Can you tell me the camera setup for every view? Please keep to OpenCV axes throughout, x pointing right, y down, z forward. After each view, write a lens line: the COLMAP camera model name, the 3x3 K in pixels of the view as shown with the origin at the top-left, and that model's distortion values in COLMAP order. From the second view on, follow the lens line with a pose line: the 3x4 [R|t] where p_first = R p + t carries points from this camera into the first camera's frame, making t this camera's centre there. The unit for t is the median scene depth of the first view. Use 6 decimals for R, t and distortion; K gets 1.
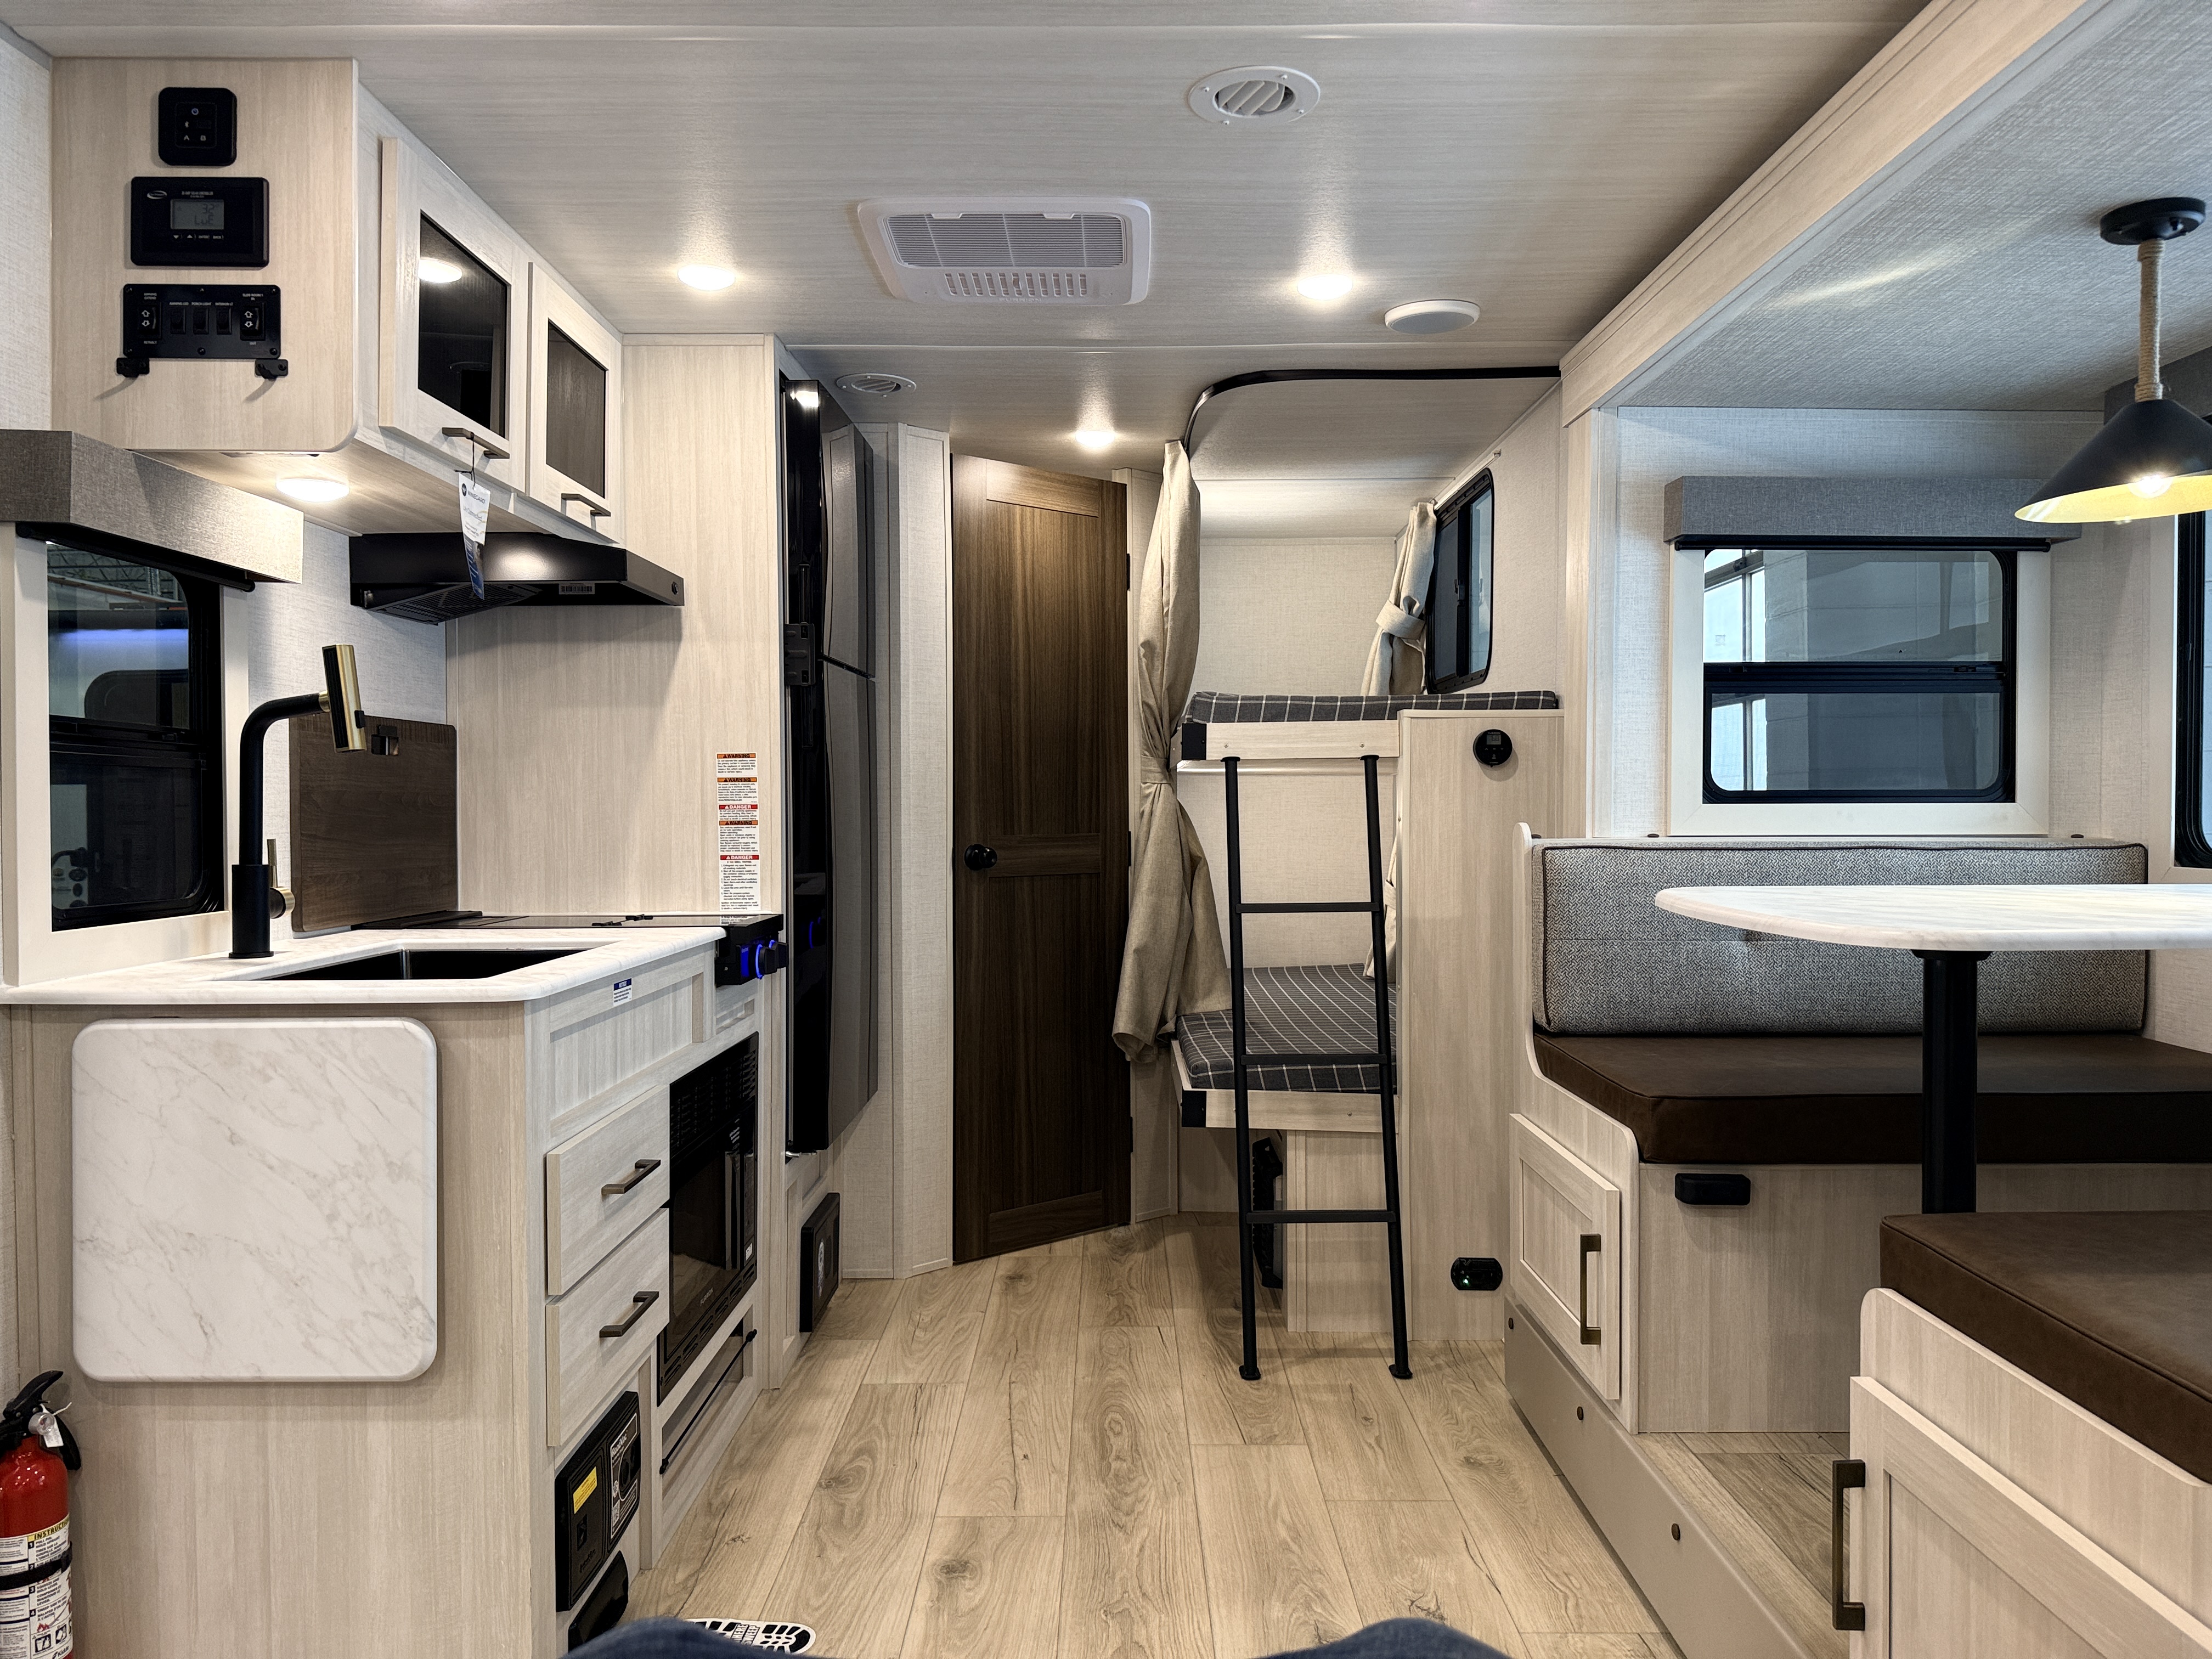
lens RADIAL K [[1560.4, 0, 1098.5], [0, 1560.4, 819.5], [0, 0, 1]] dist [0.038516, -0.051839]
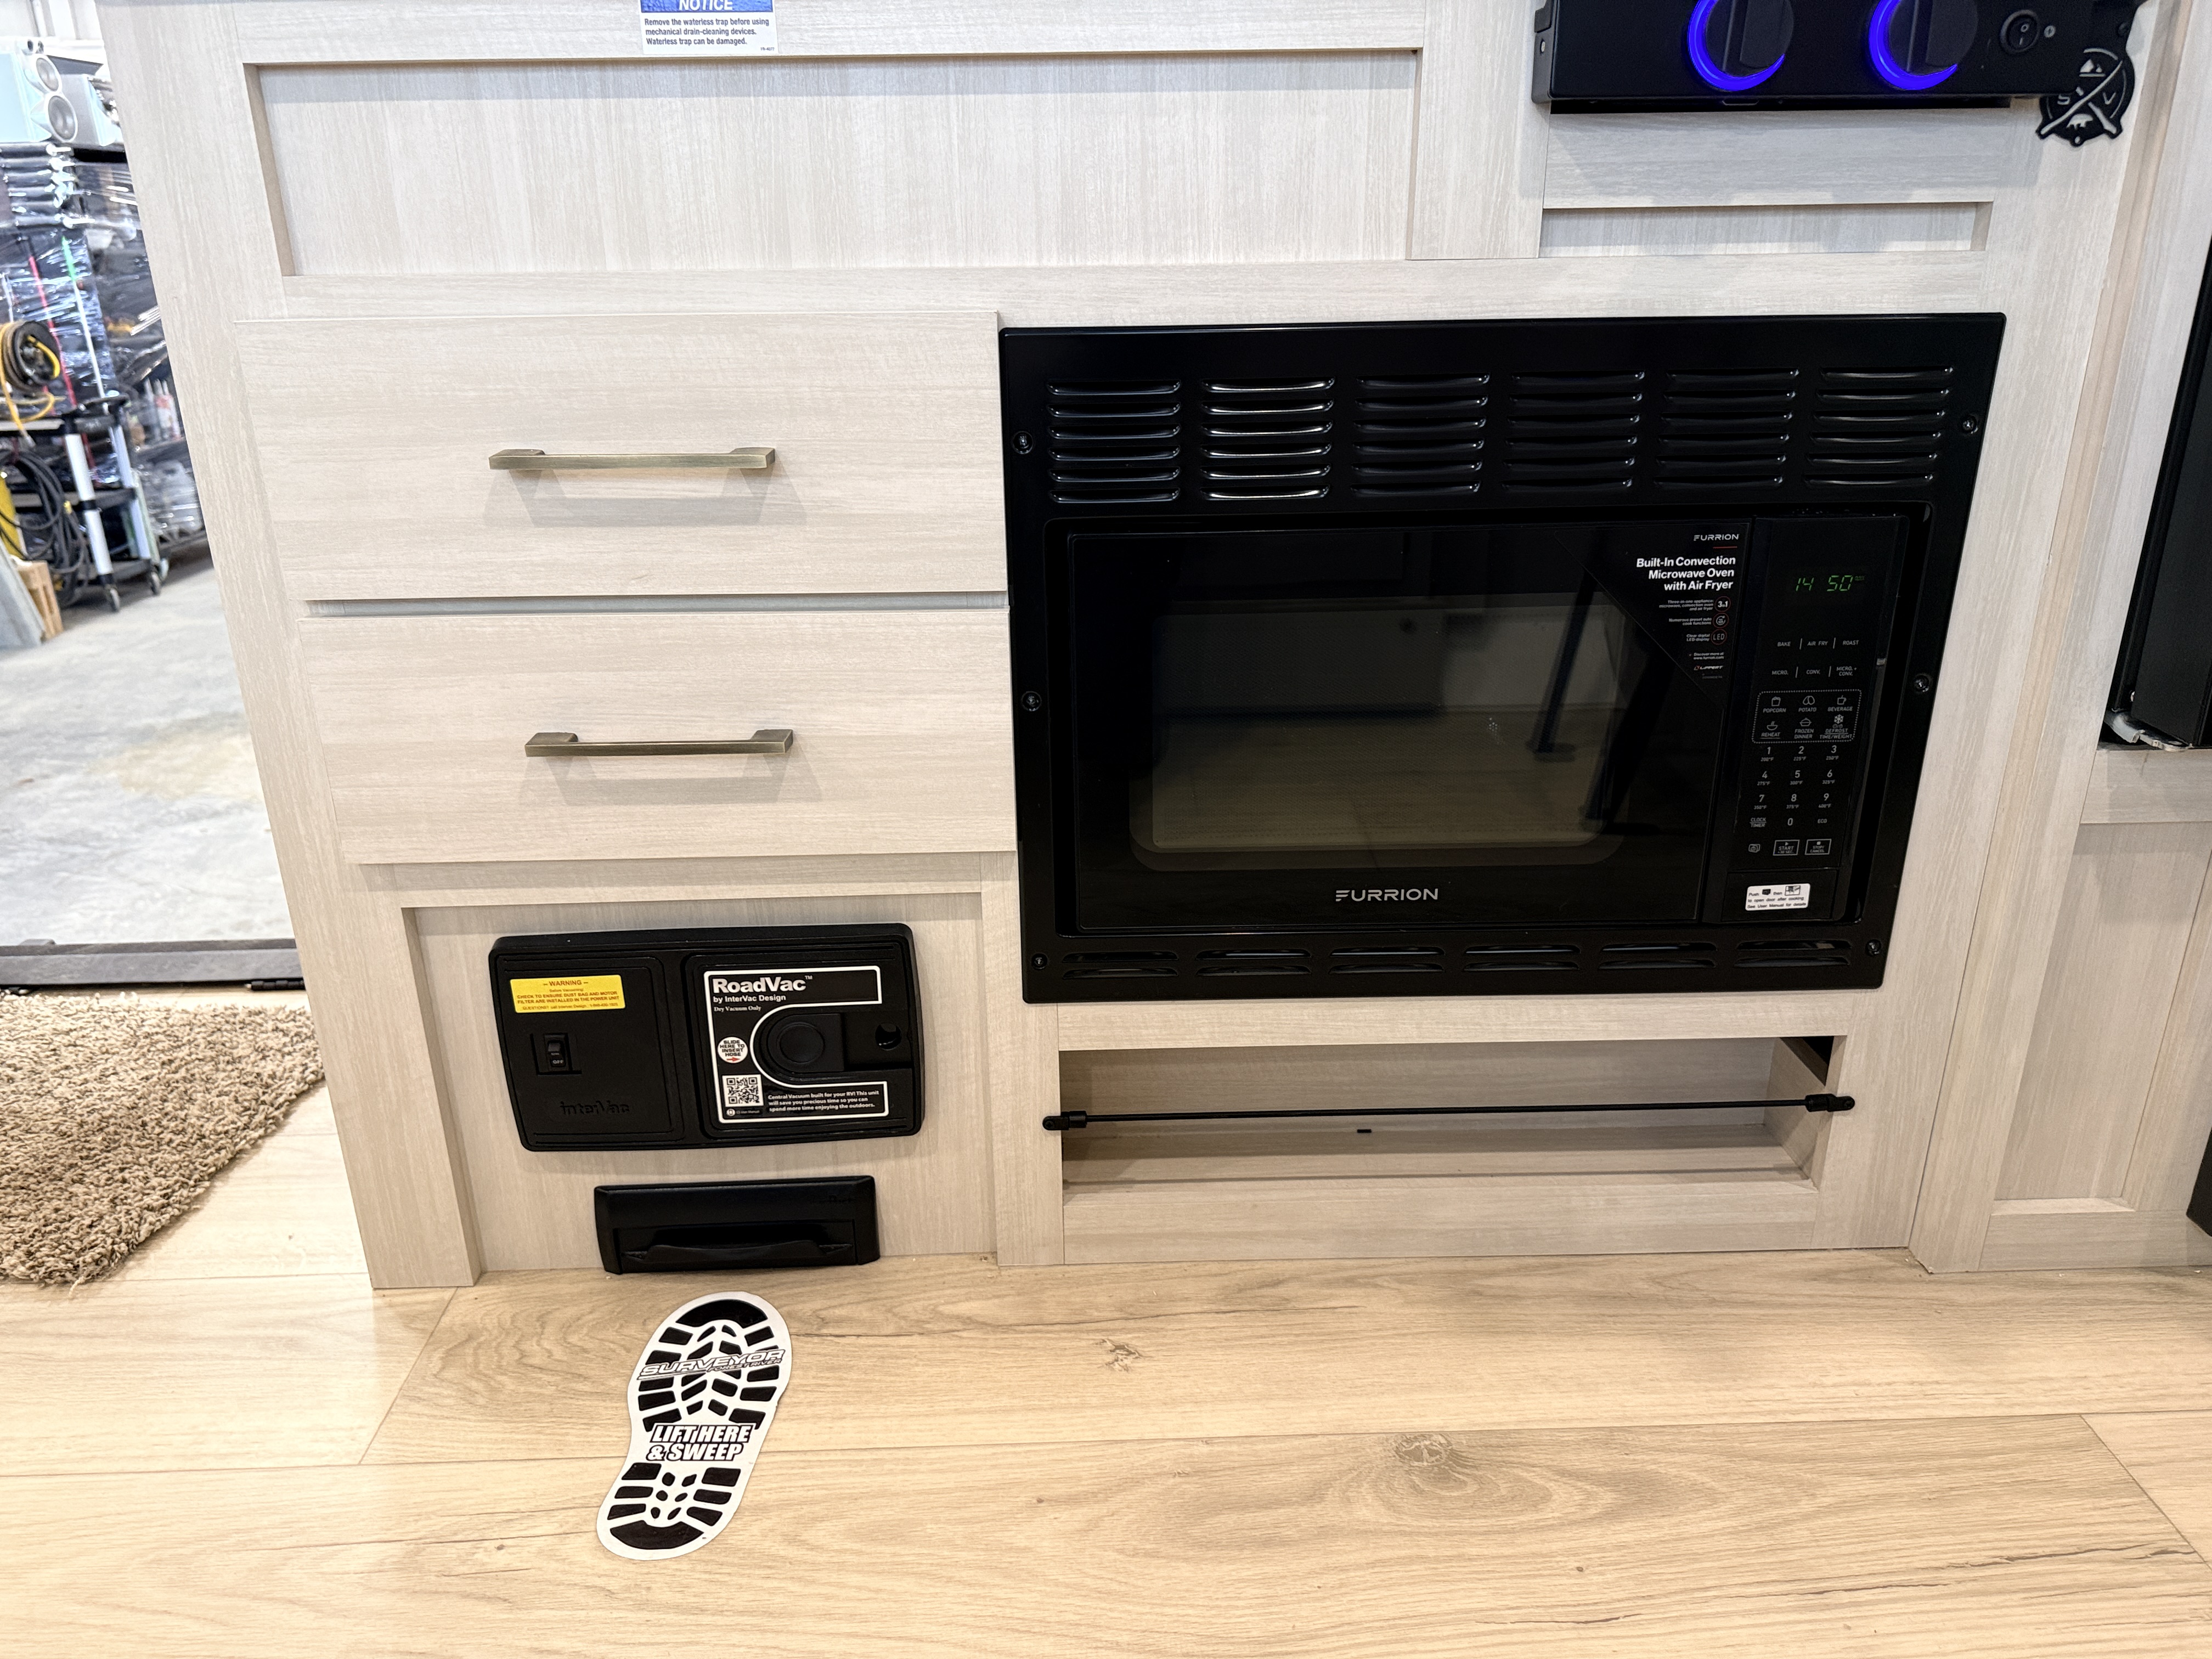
lens RADIAL K [[1560.4, 0, 1111.4], [0, 1560.4, 825.7], [0, 0, 1]] dist [0.038516, -0.051839]
pose [[0.043481, 0.363622, -0.930531, 0.135989], [-0.002802, 0.931453, 0.363851, 0.130447], [0.999050, -0.013213, 0.041519, 0.901847]]
